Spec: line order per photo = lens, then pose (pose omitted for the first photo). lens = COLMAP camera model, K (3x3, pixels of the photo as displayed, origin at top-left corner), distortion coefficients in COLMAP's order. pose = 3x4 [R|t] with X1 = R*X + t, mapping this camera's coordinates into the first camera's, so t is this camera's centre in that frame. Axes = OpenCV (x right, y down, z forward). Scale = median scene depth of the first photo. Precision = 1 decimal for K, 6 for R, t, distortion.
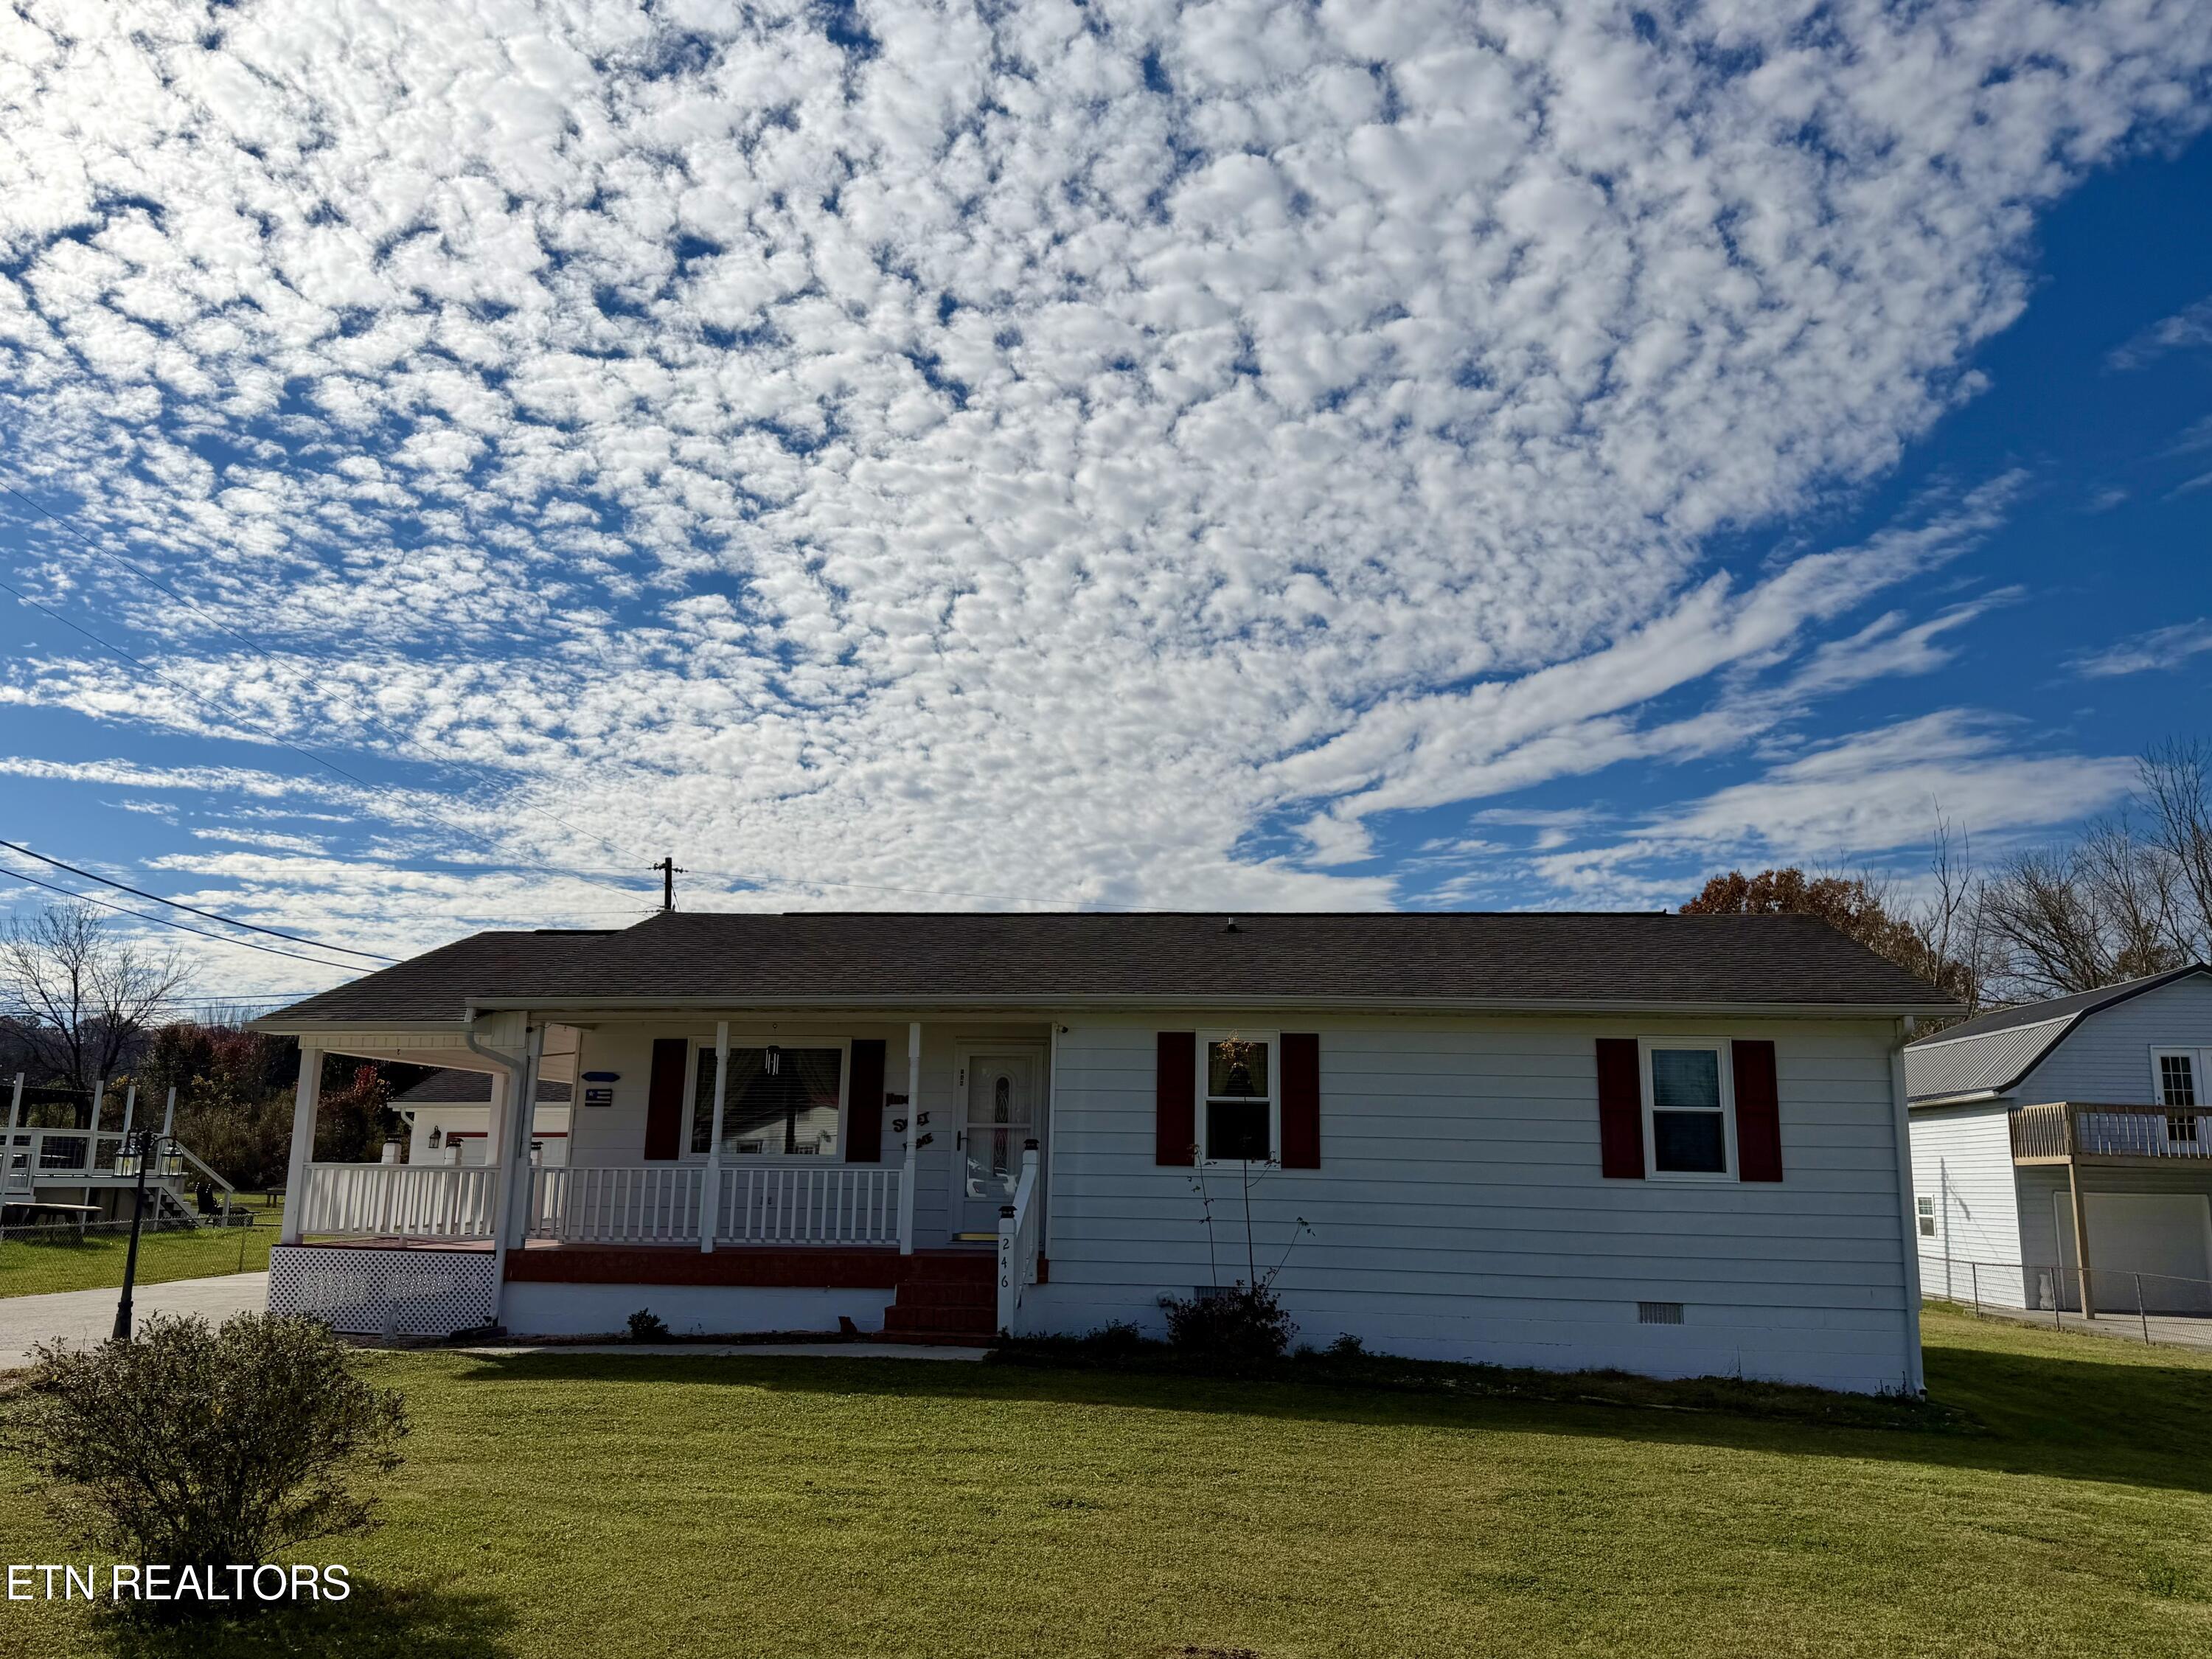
lens RADIAL K [[1731.0, 0, 1101.8], [0, 1731.0, 826.3], [0, 0, 1]] dist [-0.009263, -0.002039]
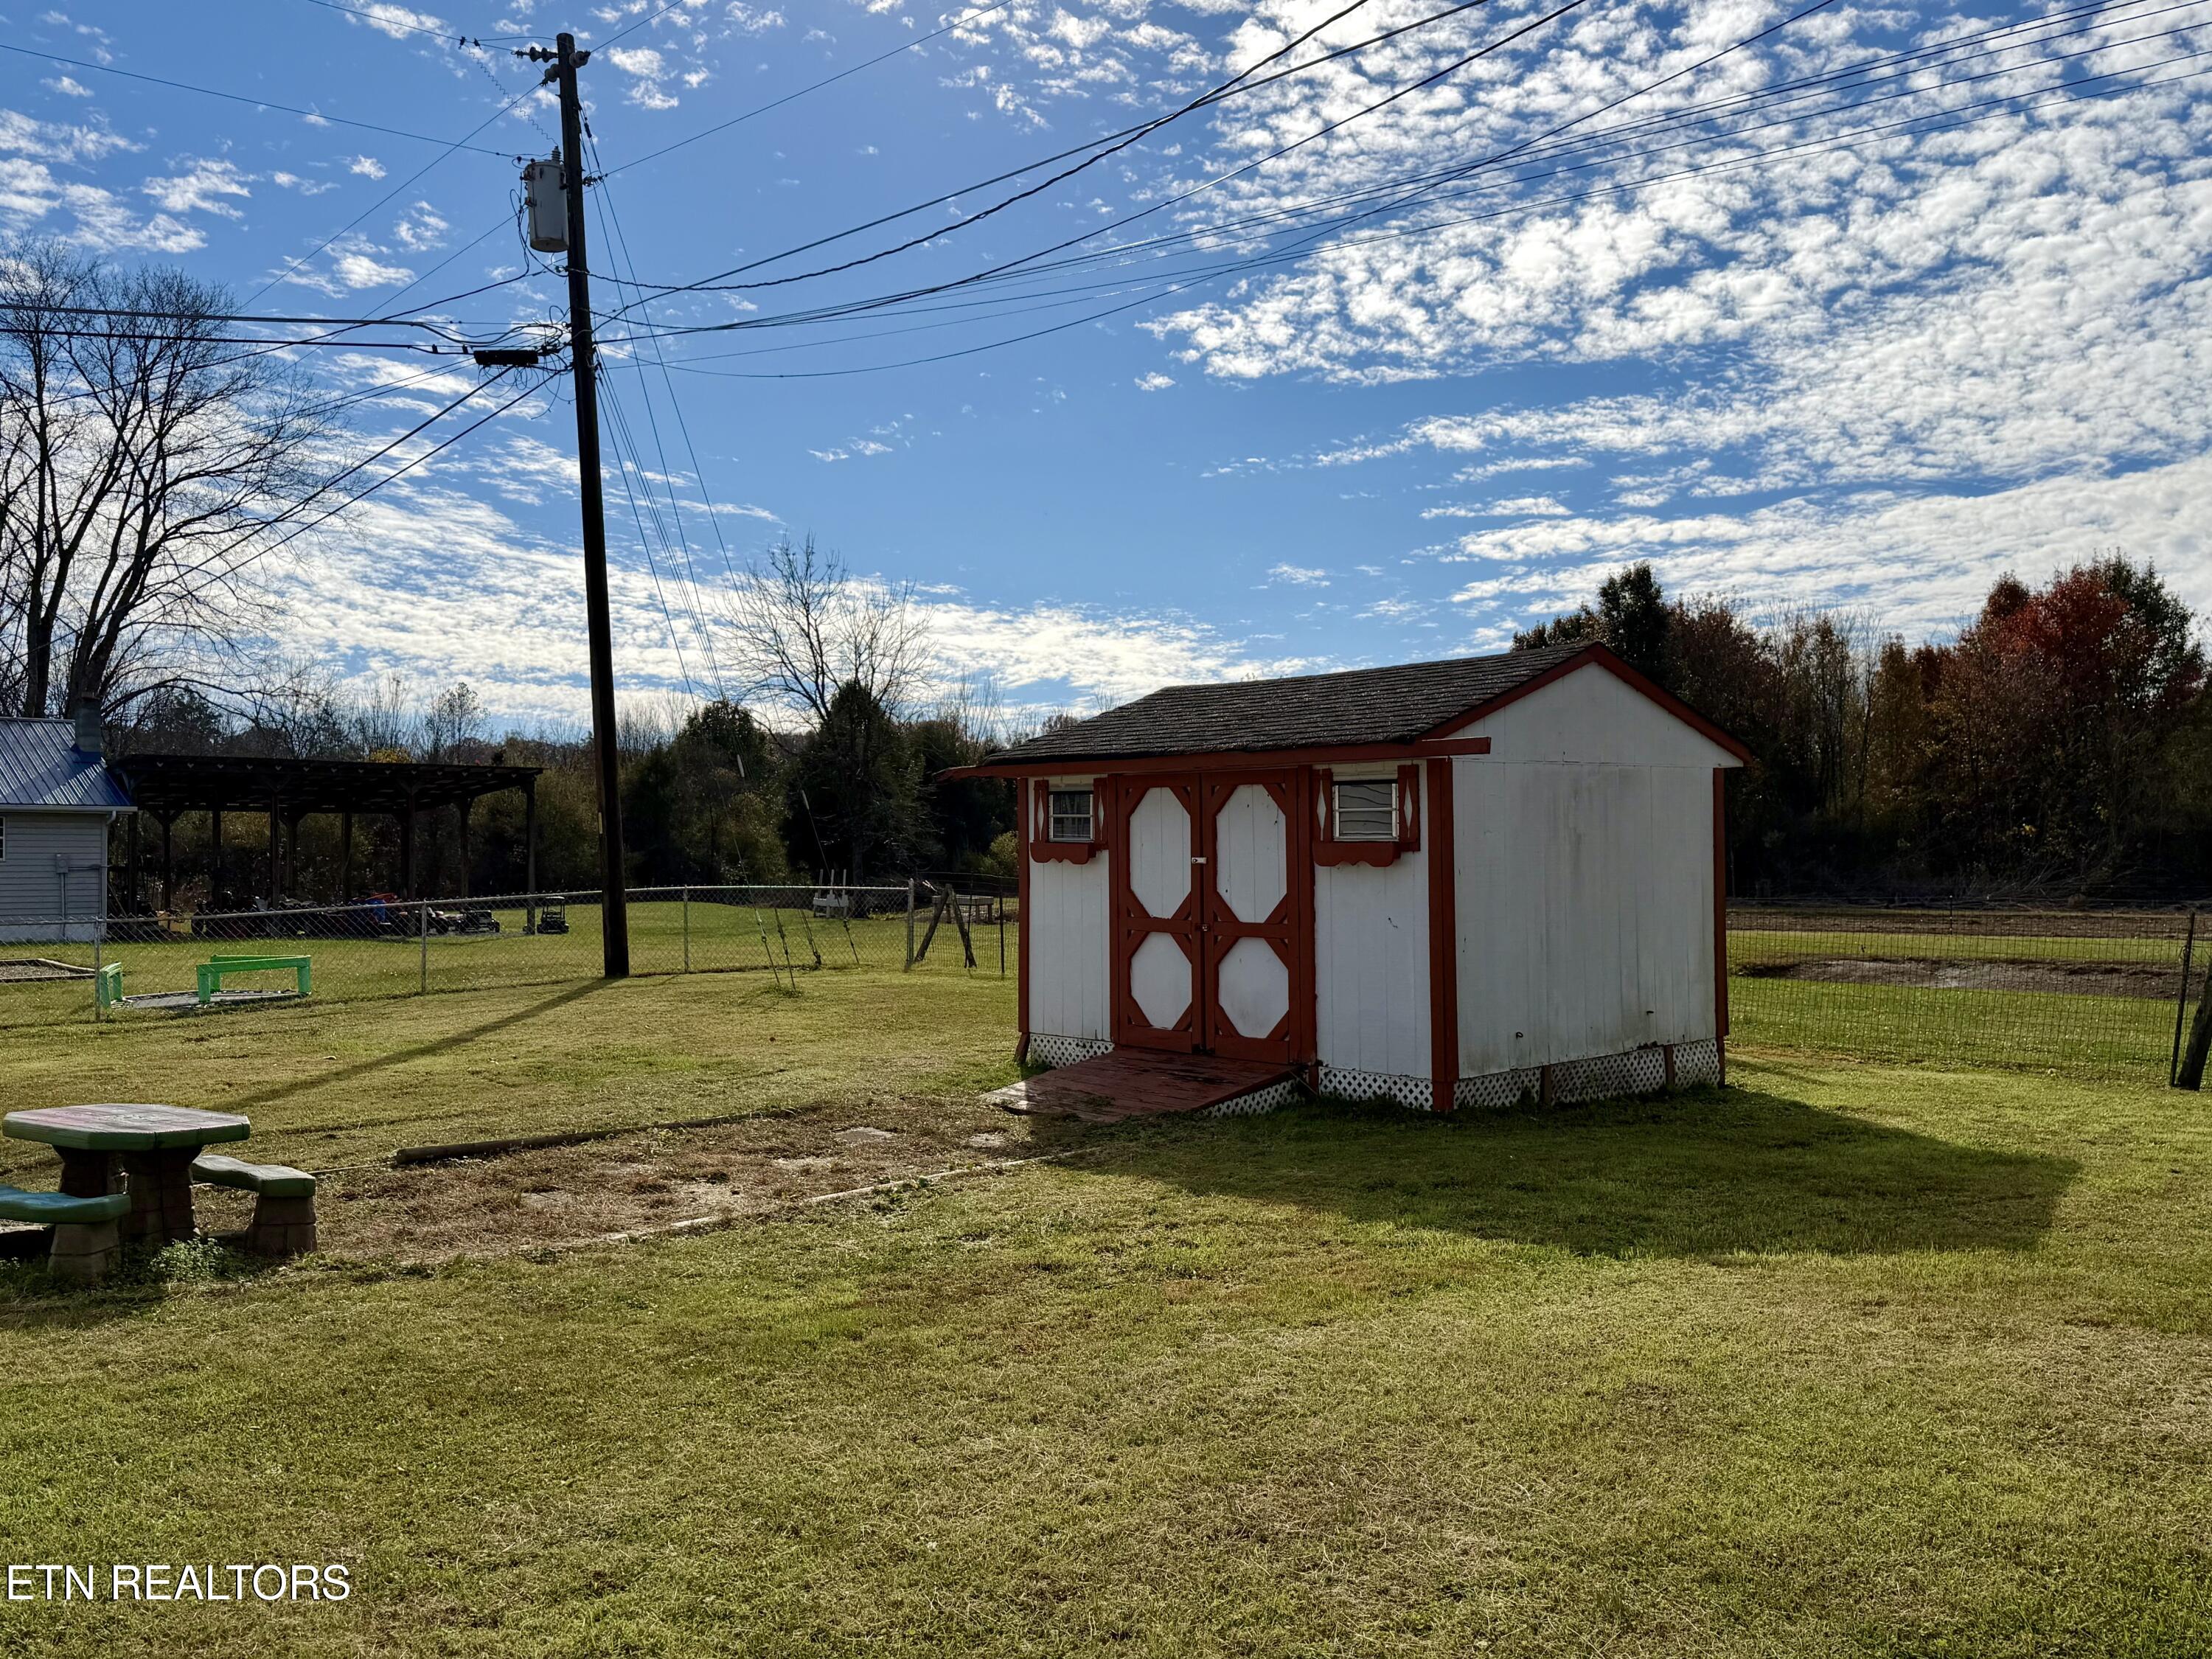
lens RADIAL K [[1792.5, 0, 1104.5], [0, 1792.5, 832.0], [0, 0, 1]] dist [-0.038863, 0.000230]
pose [[0.714905, -0.052981, -0.697211, -0.017306], [0.175415, 0.978827, 0.105486, 0.053770], [0.676860, -0.197713, 0.709062, 0.288329]]
